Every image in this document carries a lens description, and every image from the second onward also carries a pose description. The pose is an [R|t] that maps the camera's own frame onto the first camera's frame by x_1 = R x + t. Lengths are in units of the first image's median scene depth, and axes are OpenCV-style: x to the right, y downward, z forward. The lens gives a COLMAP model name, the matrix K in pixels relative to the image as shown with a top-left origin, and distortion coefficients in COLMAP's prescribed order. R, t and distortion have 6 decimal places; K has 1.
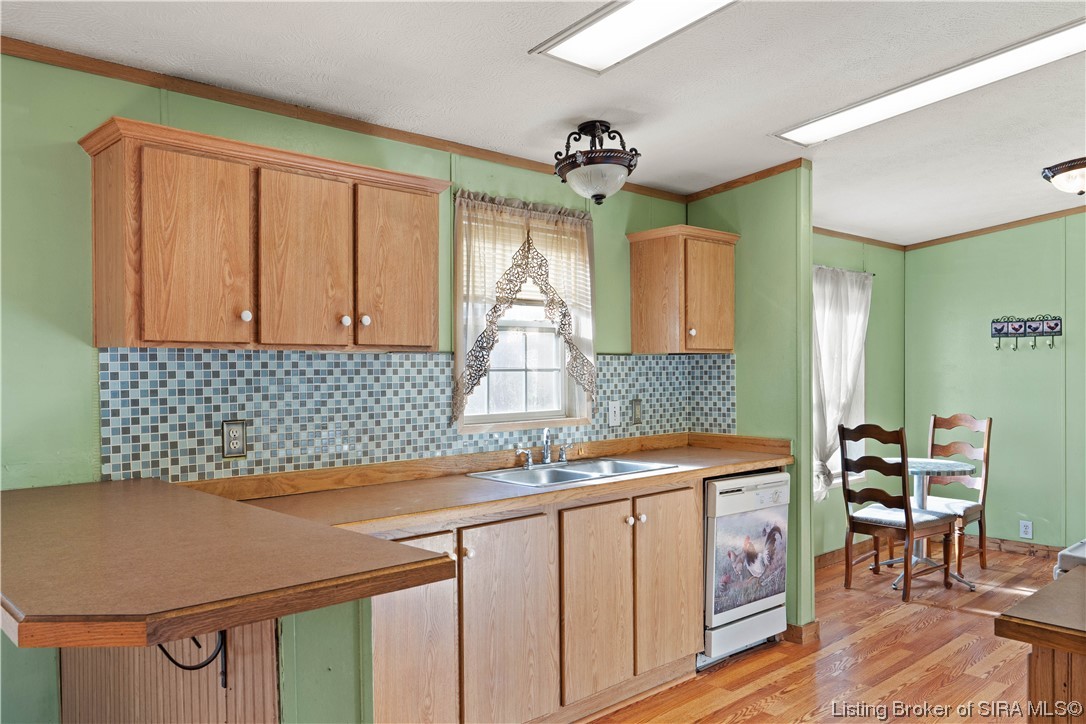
lens RADIAL K [[811.4, 0, 541.9], [0, 811.4, 383.2], [0, 0, 1]] dist [0.002064, 0.000898]
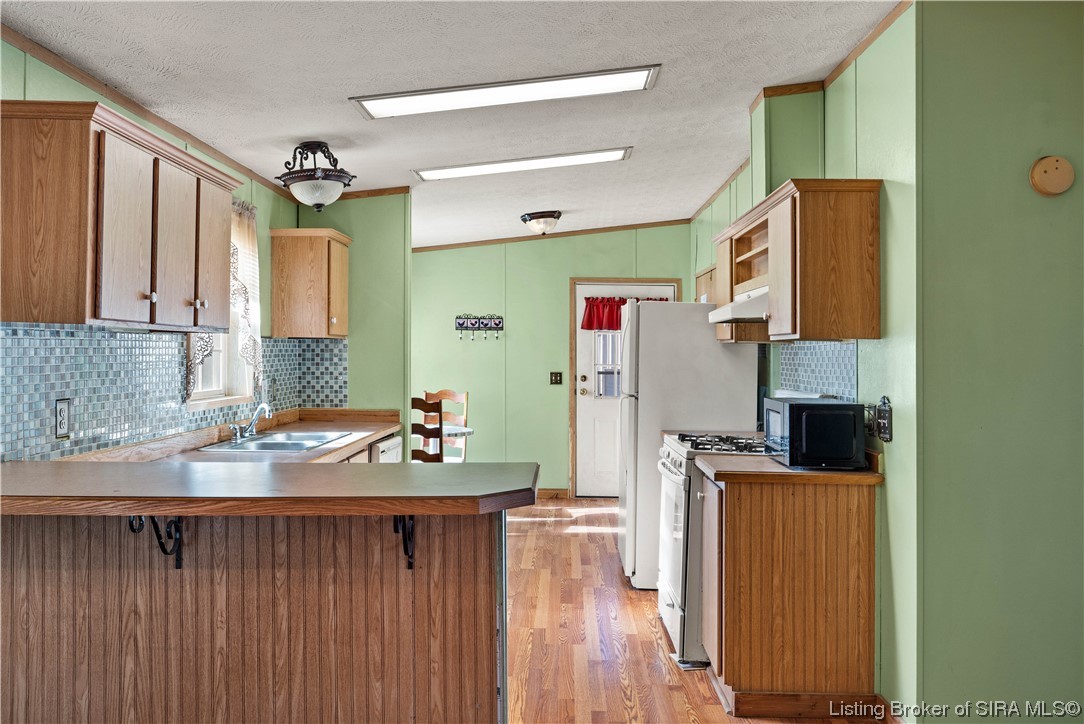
lens RADIAL K [[879.7, 0, 560.0], [0, 879.7, 329.0], [0, 0, 1]] dist [-0.002584, -0.004453]
pose [[0.686123, 0.032791, 0.726746, -0.574164], [-0.000645, 0.999011, -0.044466, 0.006462], [-0.727485, 0.030040, 0.685466, -0.118617]]
